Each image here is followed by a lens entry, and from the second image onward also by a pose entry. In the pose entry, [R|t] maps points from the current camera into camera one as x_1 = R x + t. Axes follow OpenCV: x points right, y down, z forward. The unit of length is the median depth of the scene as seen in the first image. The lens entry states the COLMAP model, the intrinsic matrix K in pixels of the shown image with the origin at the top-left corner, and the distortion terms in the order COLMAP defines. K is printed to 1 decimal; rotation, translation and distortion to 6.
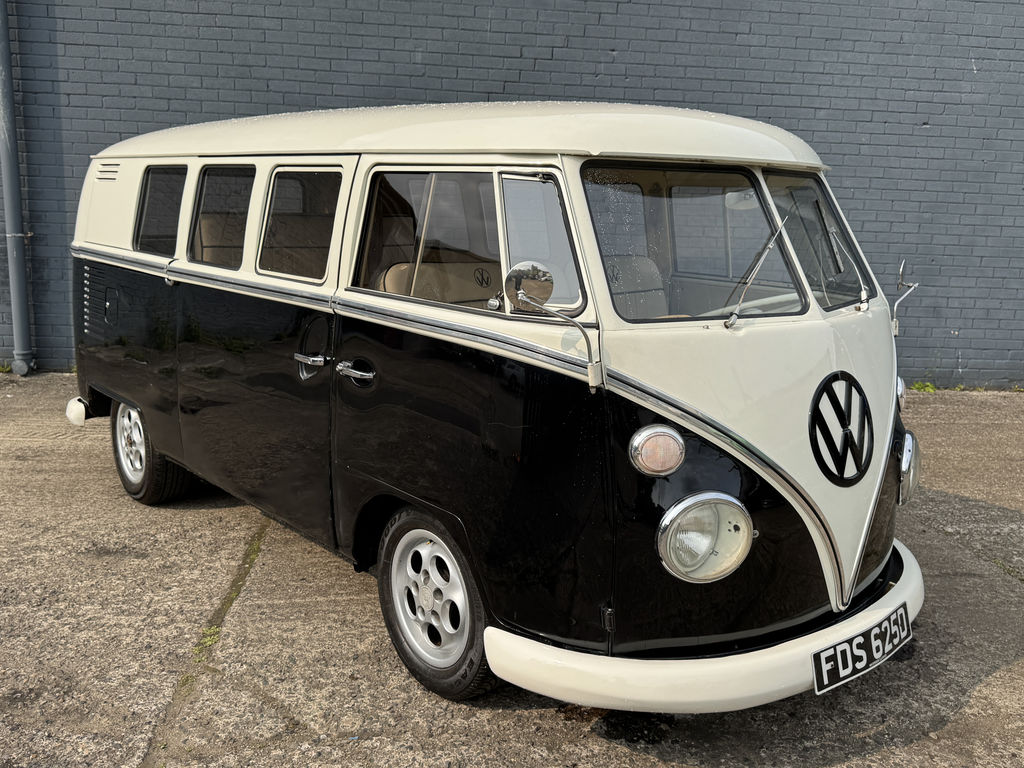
lens RADIAL K [[922.2, 0, 512.0], [0, 922.2, 384.0], [0, 0, 1]] dist [0.173161, -0.338920]
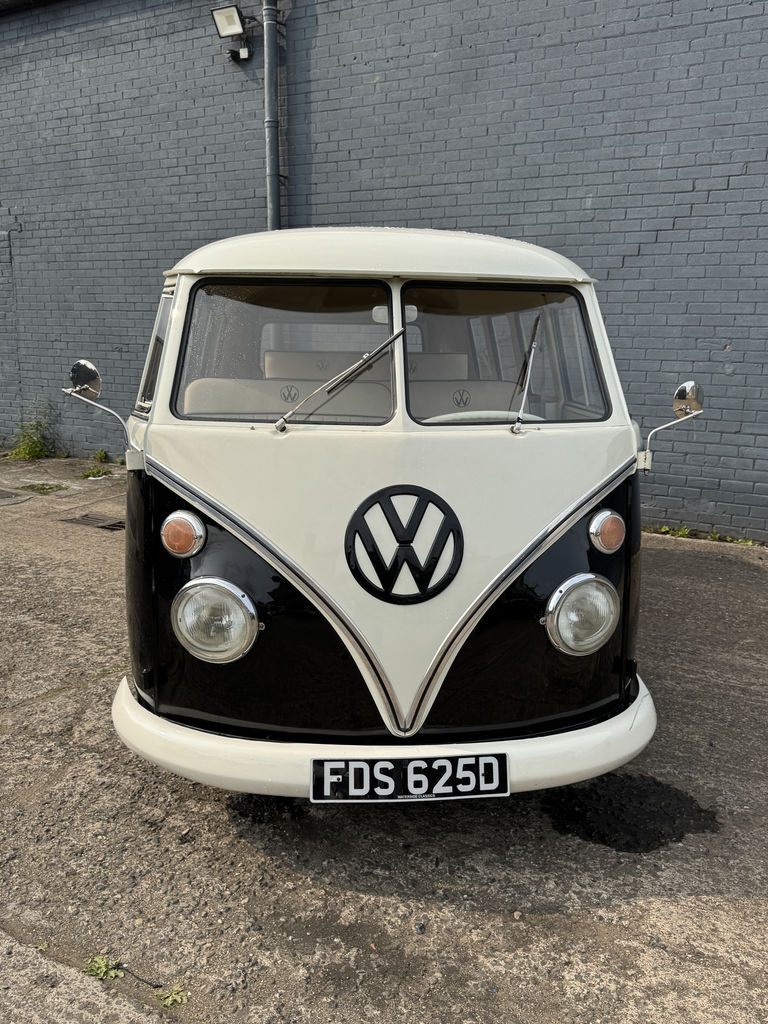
lens RADIAL K [[895.2, 0, 384.0], [0, 895.2, 512.0], [0, 0, 1]] dist [0.131873, -0.216234]
pose [[0.810067, 0.093842, -0.578779, 0.662682], [-0.110953, 0.993809, 0.005843, 0.008014], [0.575743, 0.059484, 0.815464, 0.177570]]
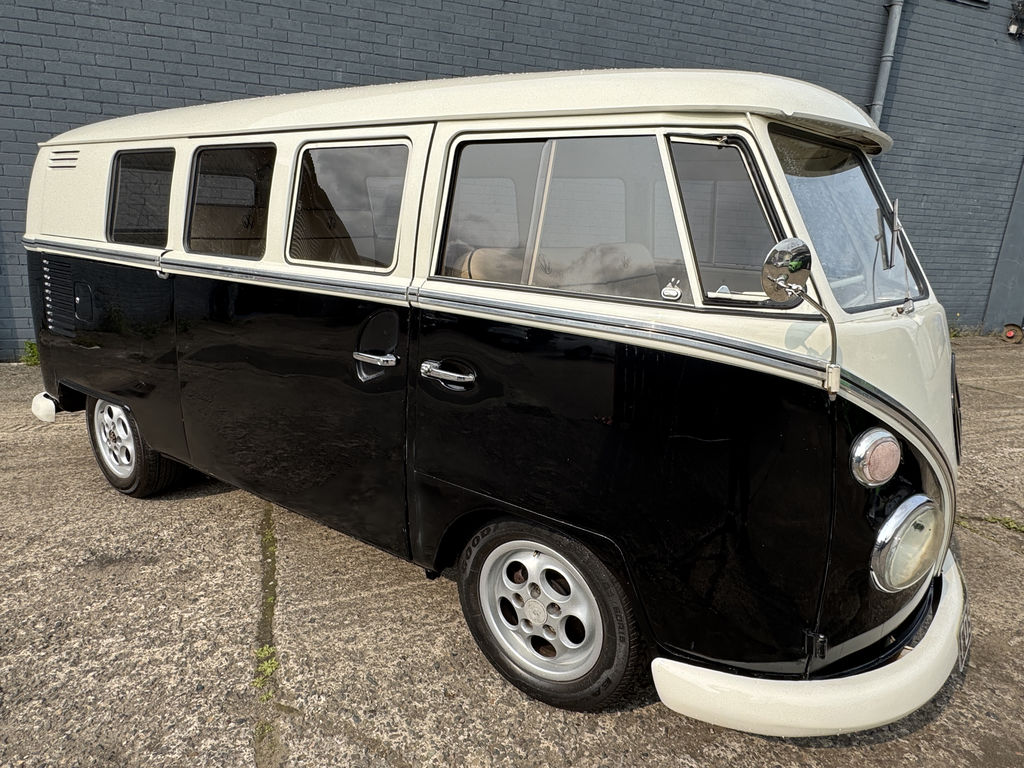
lens RADIAL K [[629.6, 0, 512.0], [0, 629.6, 384.0], [0, 0, 1]] dist [0.001552, 0.002573]
pose [[0.967310, -0.057145, 0.247073, -0.219646], [0.039770, 0.996409, 0.074756, -0.038780], [-0.250457, -0.062486, 0.966109, 0.348759]]
